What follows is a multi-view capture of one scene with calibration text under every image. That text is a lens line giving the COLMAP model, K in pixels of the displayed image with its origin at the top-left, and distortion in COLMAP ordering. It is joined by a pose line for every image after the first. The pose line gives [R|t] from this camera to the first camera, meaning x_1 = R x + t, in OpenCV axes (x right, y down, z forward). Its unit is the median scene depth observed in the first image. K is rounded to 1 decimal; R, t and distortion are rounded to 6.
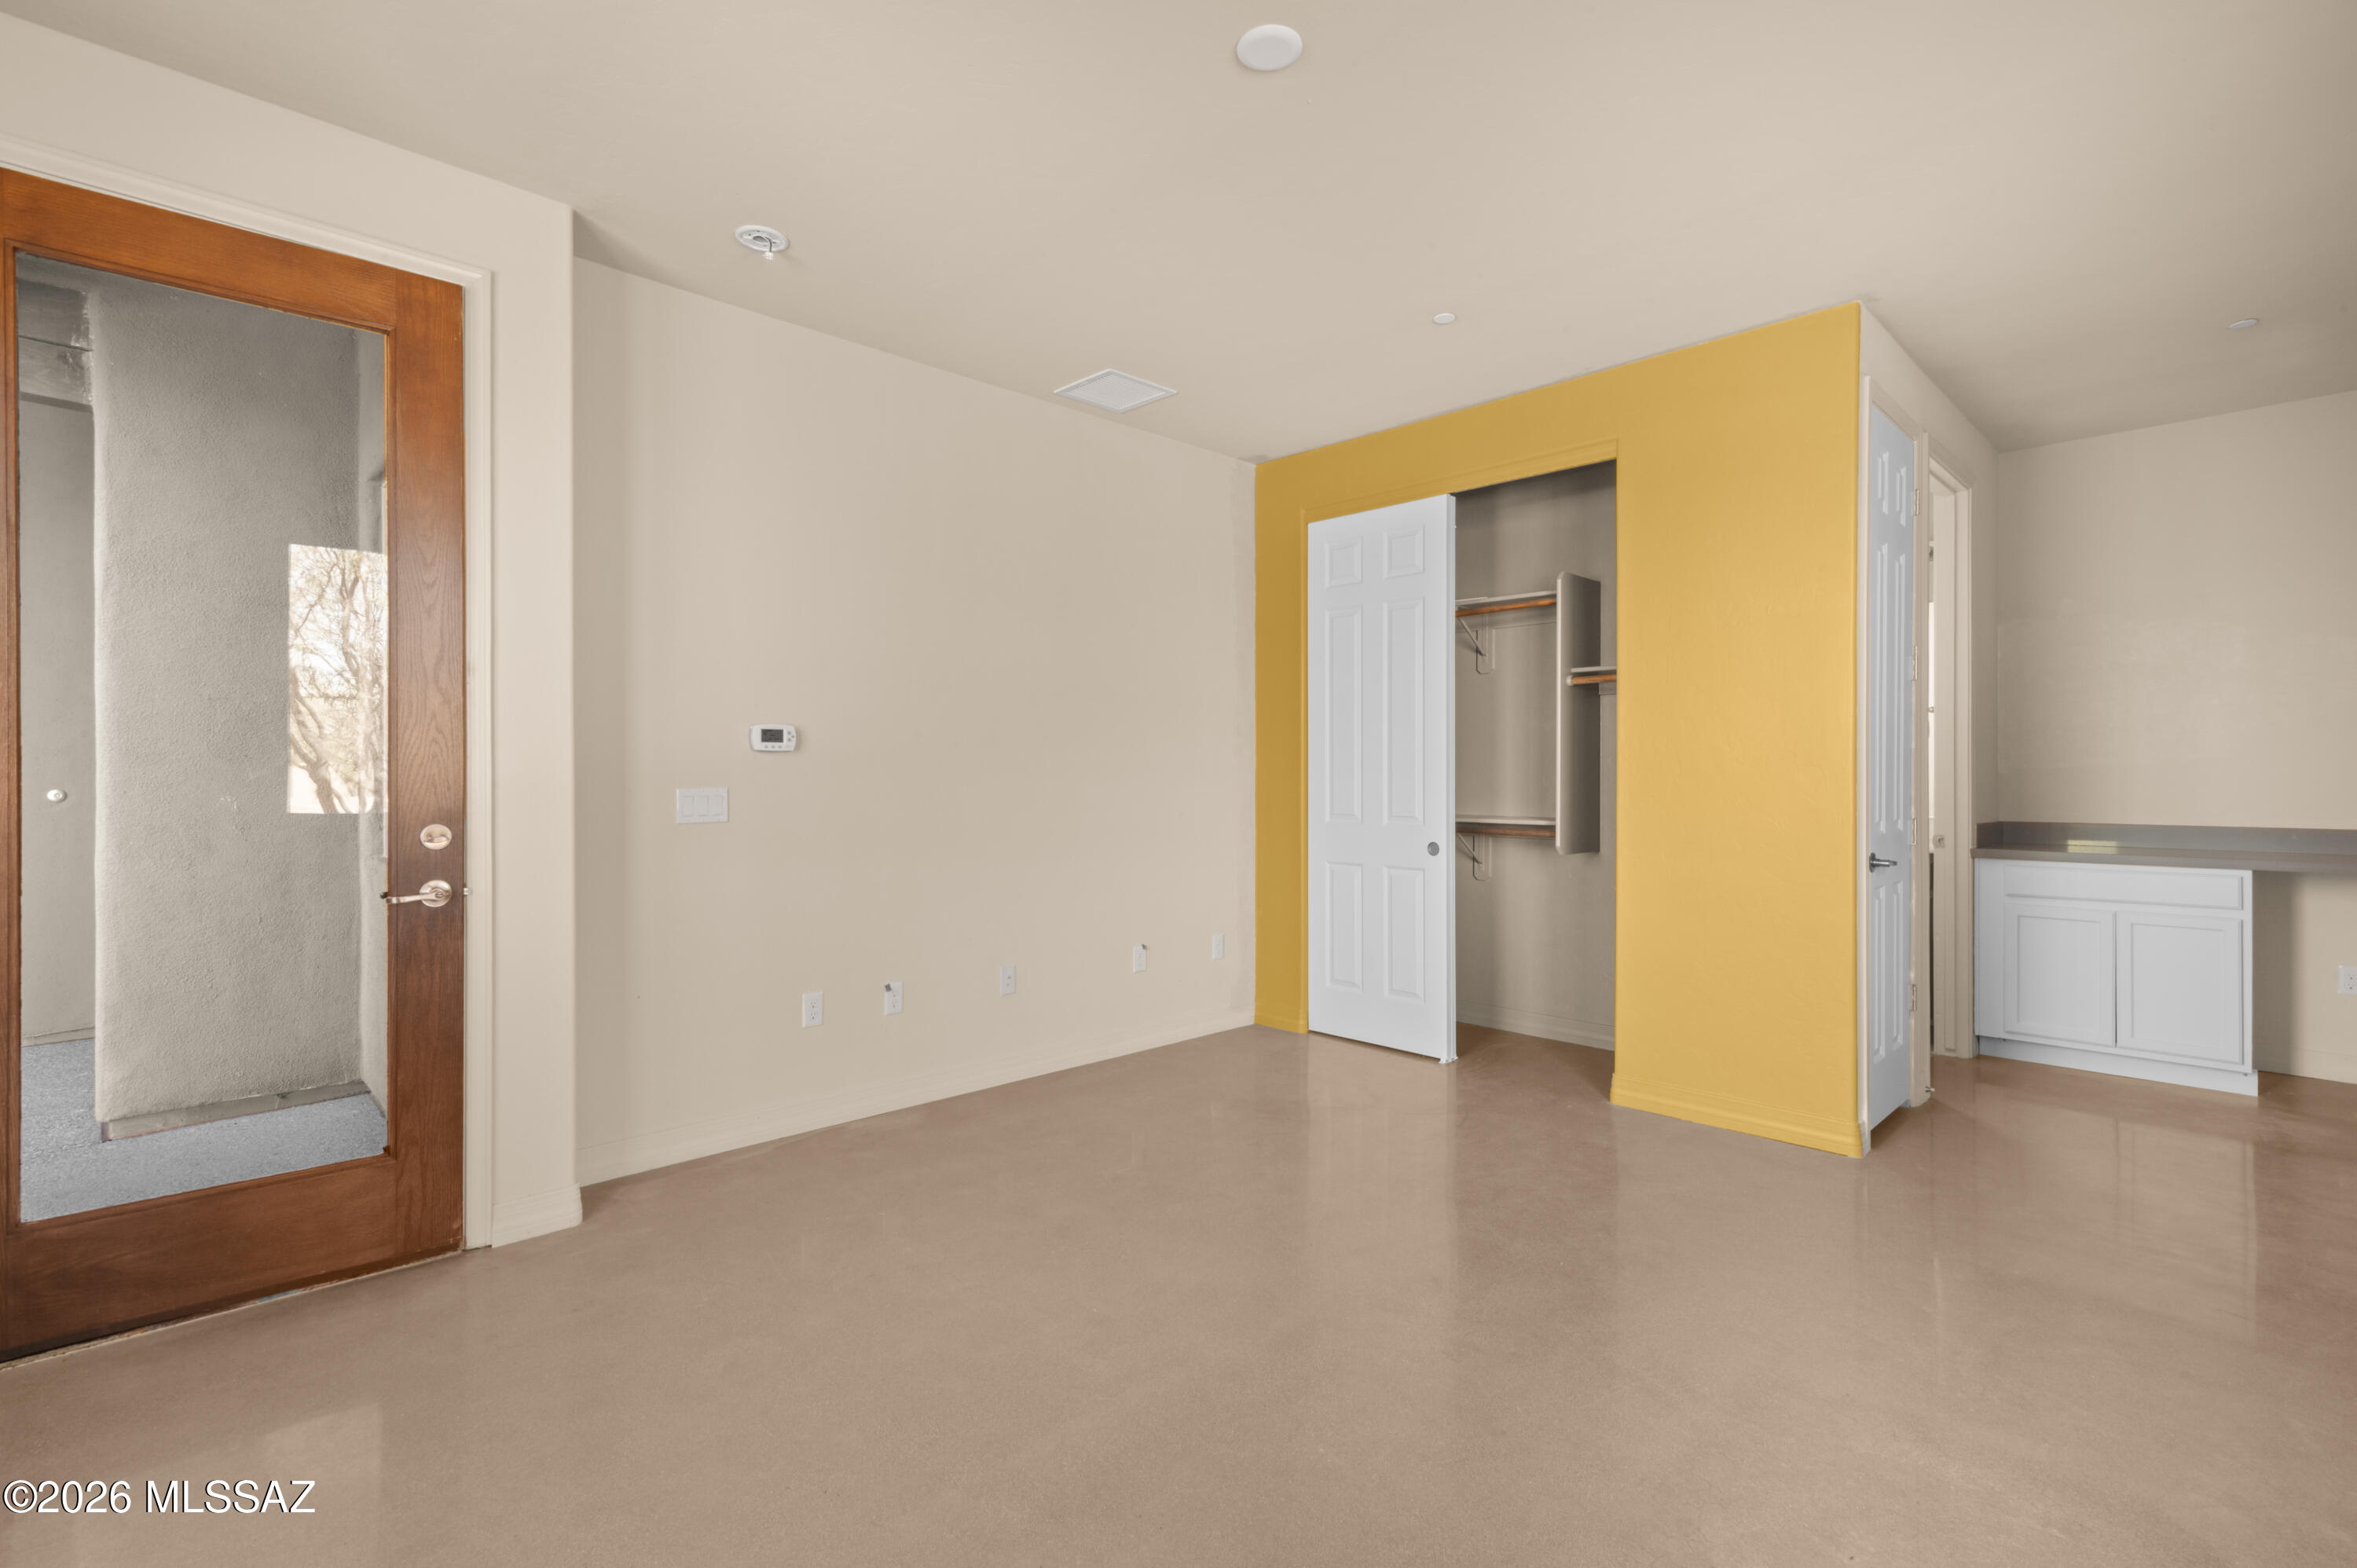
lens RADIAL K [[1047.2, 0, 1182.2], [0, 1047.2, 775.2], [0, 0, 1]] dist [0.068764, -0.000365]
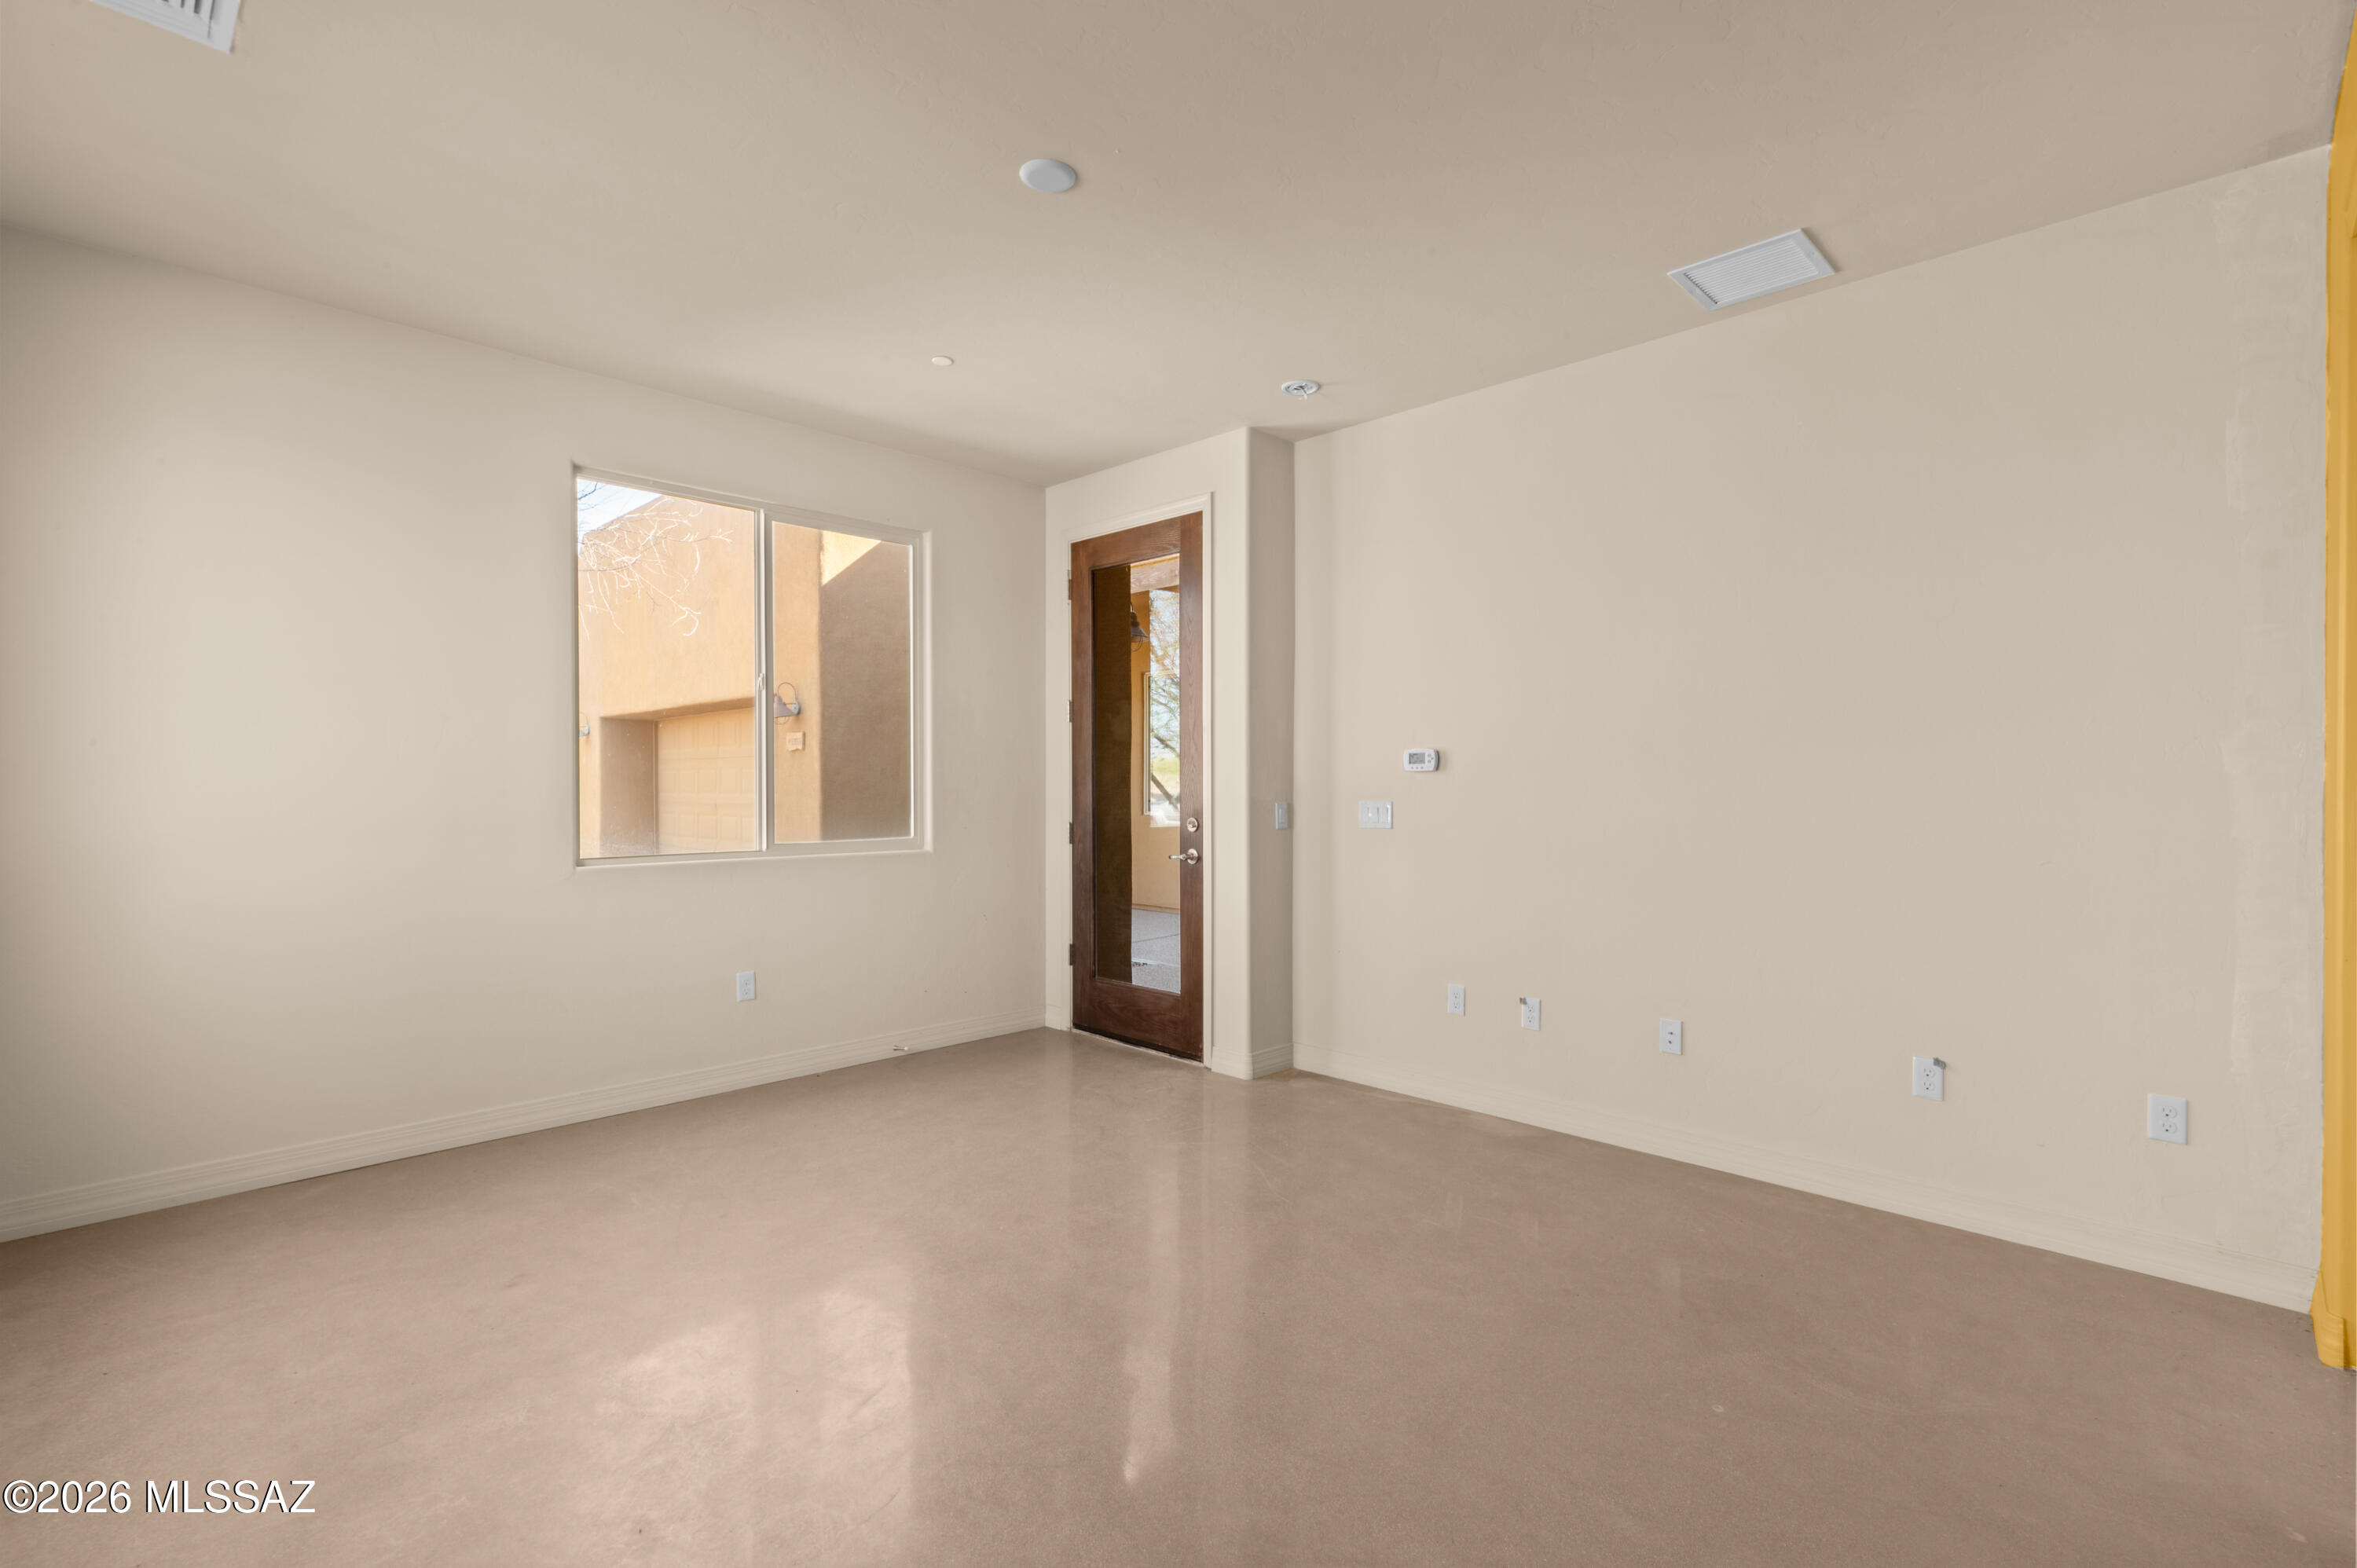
lens RADIAL K [[1047.2, 0, 1182.2], [0, 1047.2, 775.2], [0, 0, 1]] dist [0.068764, -0.000365]
pose [[0.095046, -0.012067, -0.995400, 0.802680], [-0.009203, 0.999873, -0.013000, -0.000411], [0.995430, 0.010396, 0.094923, 0.646213]]
